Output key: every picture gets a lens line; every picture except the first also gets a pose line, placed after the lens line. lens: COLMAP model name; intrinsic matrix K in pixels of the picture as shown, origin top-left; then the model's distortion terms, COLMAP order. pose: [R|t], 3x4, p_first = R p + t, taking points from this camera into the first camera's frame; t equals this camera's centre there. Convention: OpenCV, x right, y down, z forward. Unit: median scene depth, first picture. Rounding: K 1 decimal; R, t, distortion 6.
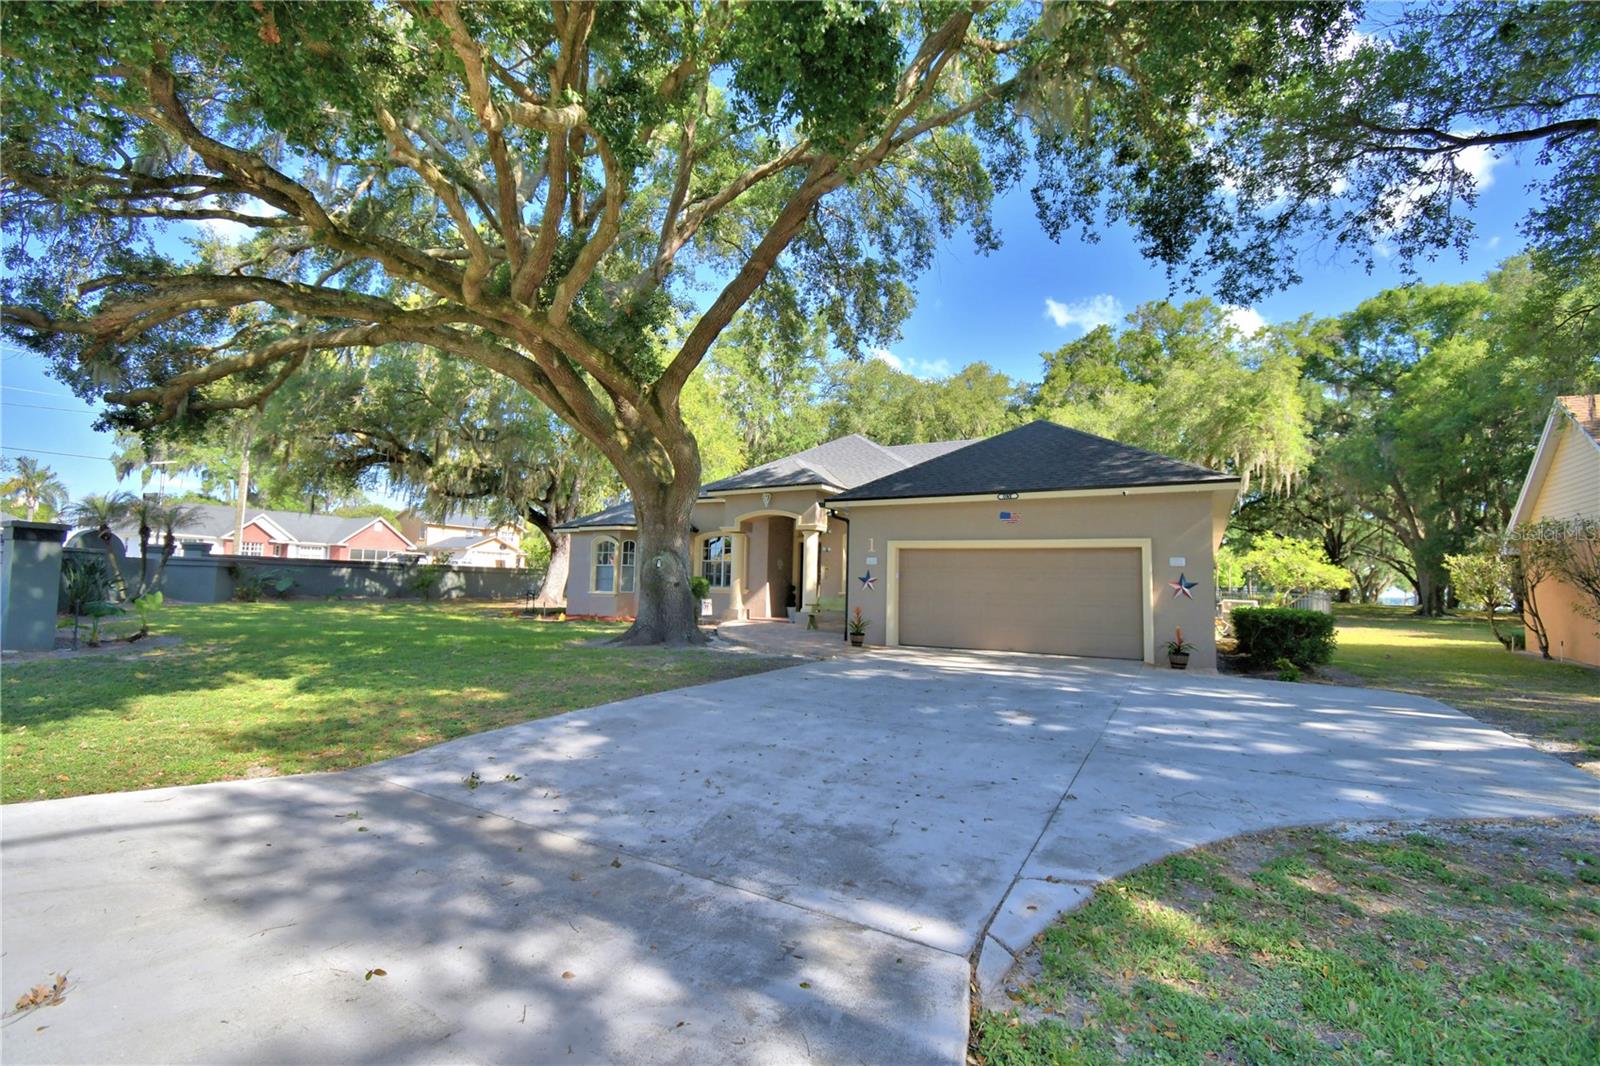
lens RADIAL K [[708.7, 0, 780.4], [0, 708.7, 534.1], [0, 0, 1]] dist [0.001256, -0.013548]
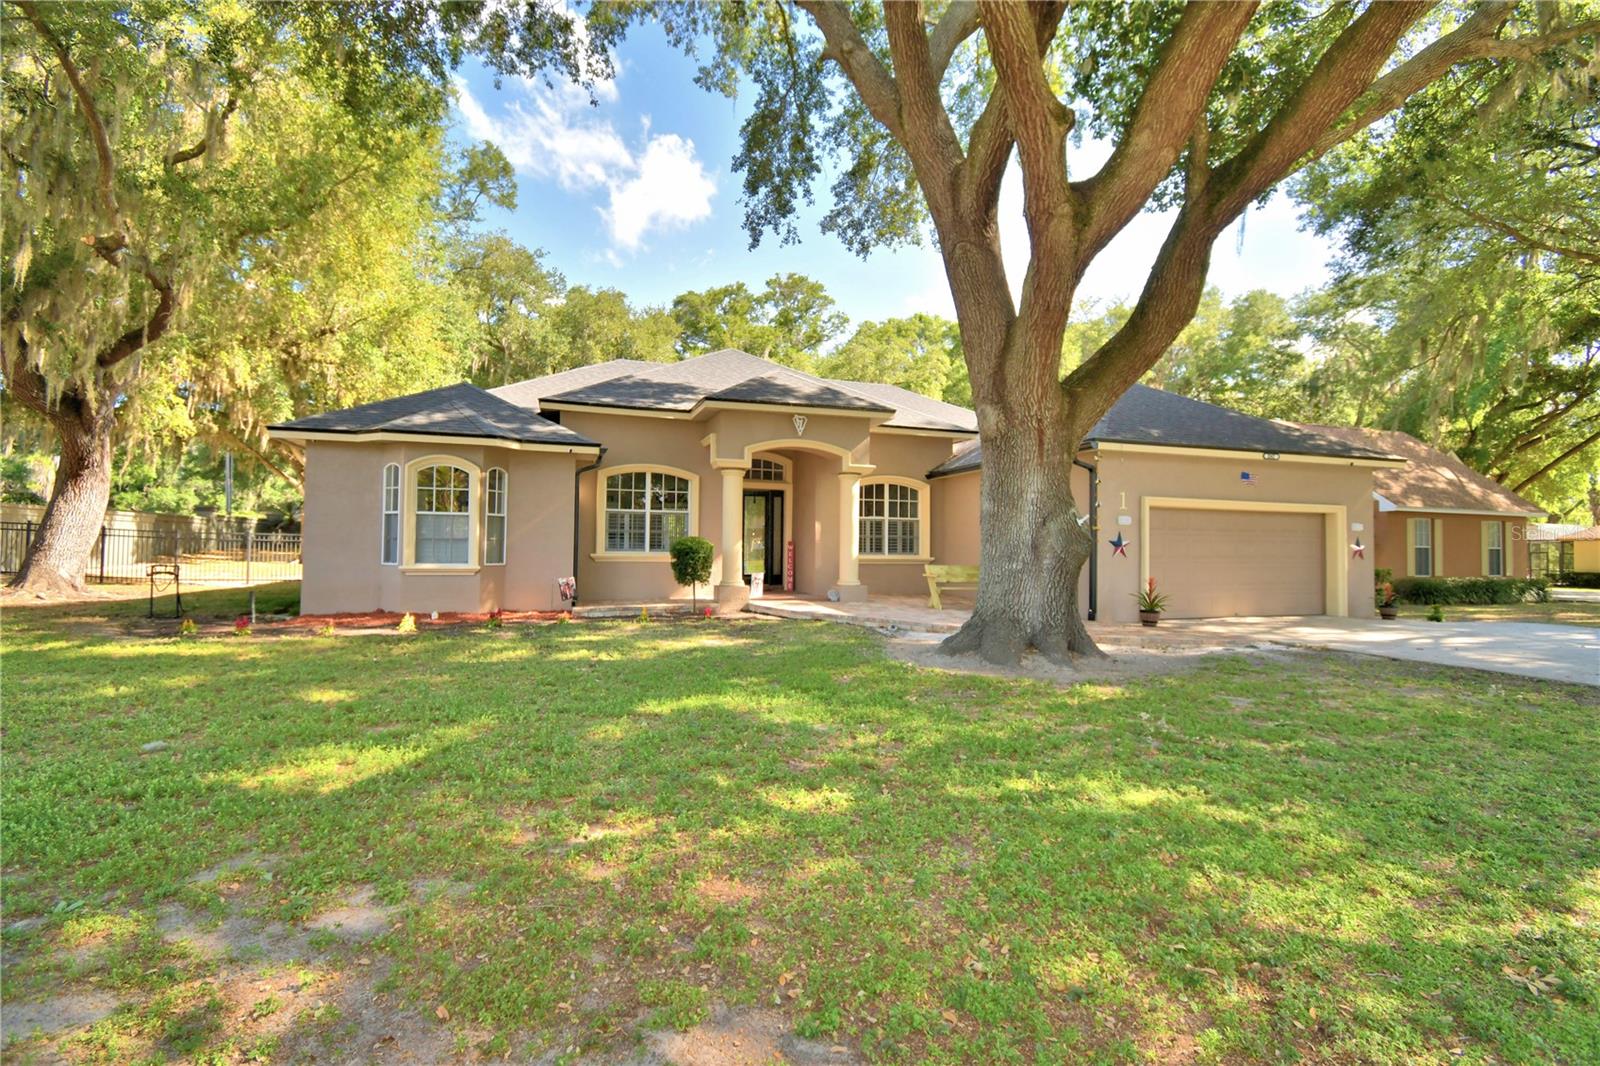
lens RADIAL K [[708.7, 0, 793.7], [0, 708.7, 527.7], [0, 0, 1]] dist [0.001256, -0.013548]
pose [[0.660976, 0.006062, 0.750383, -0.464658], [-0.050821, 0.998033, 0.036702, 0.022763], [-0.748684, -0.062395, 0.659984, 0.478395]]
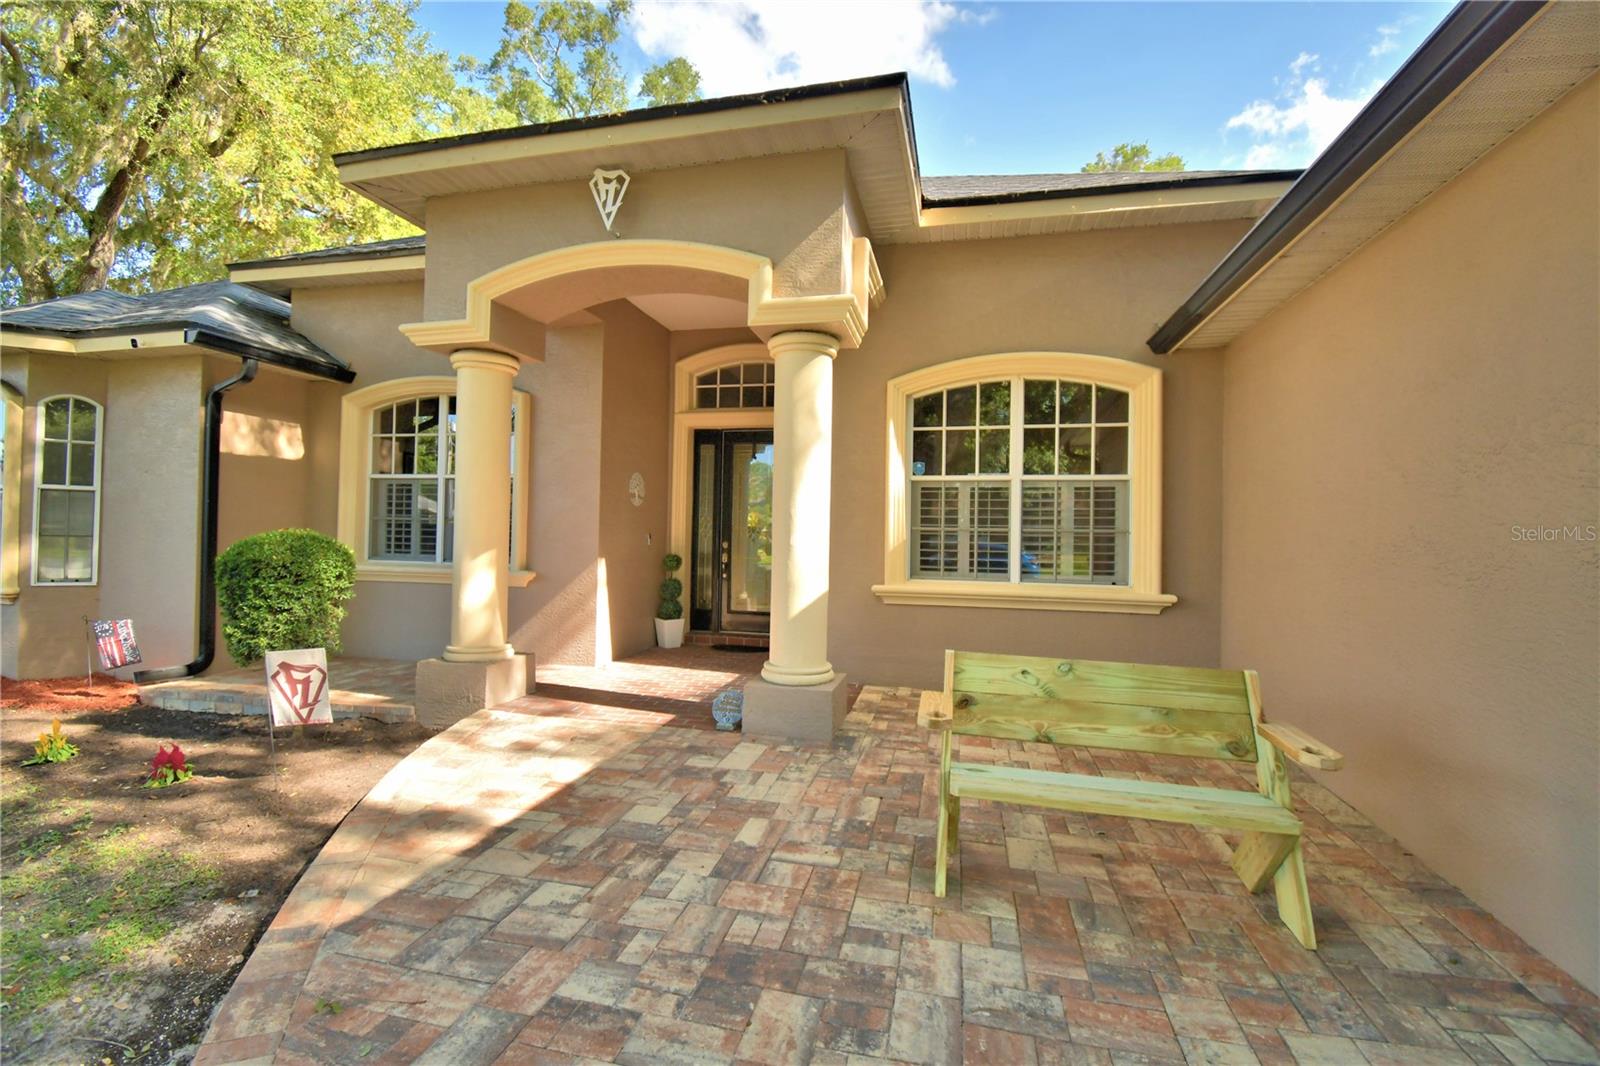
lens RADIAL K [[708.7, 0, 796.0], [0, 708.7, 528.6], [0, 0, 1]] dist [0.001256, -0.013548]
pose [[0.955123, -0.002378, 0.296201, -0.026264], [-0.017885, 0.997680, 0.065683, 0.037162], [-0.295670, -0.068033, 0.952865, 0.659279]]
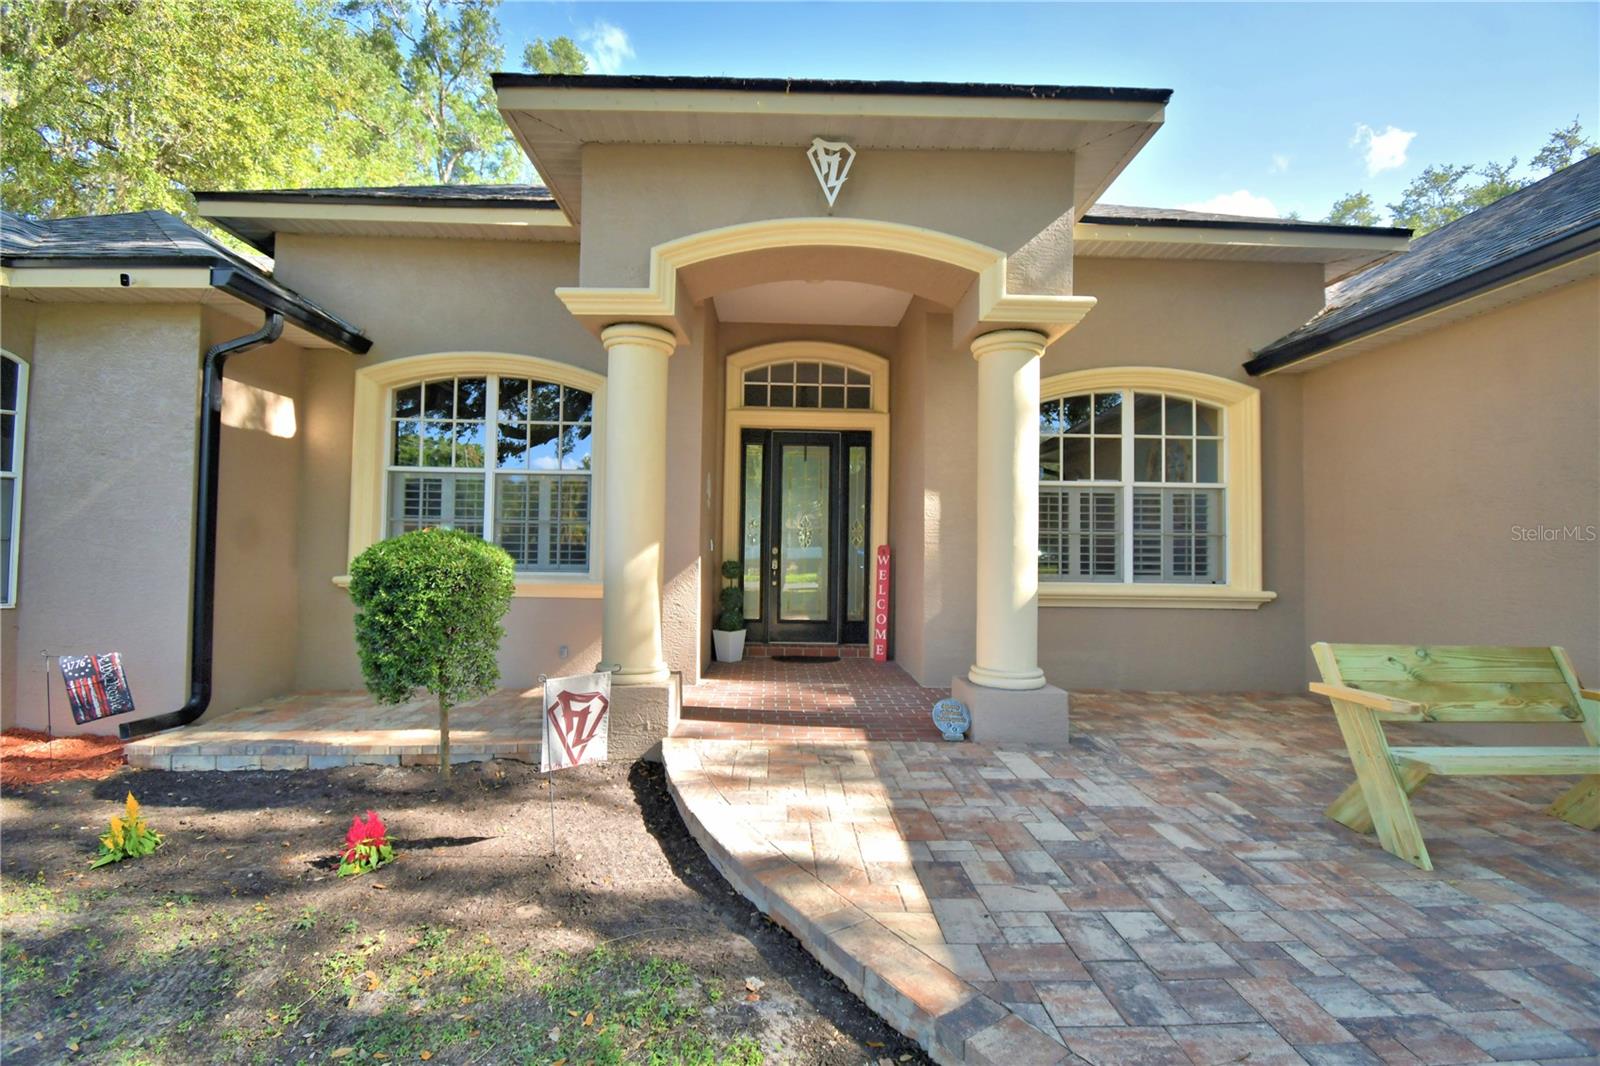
lens RADIAL K [[708.7, 0, 795.5], [0, 708.7, 531.3], [0, 0, 1]] dist [0.001256, -0.013548]
pose [[0.846932, 0.003497, 0.531690, -0.122373], [-0.034184, 0.998268, 0.047887, 0.043224], [-0.530601, -0.058733, 0.845584, 0.714977]]
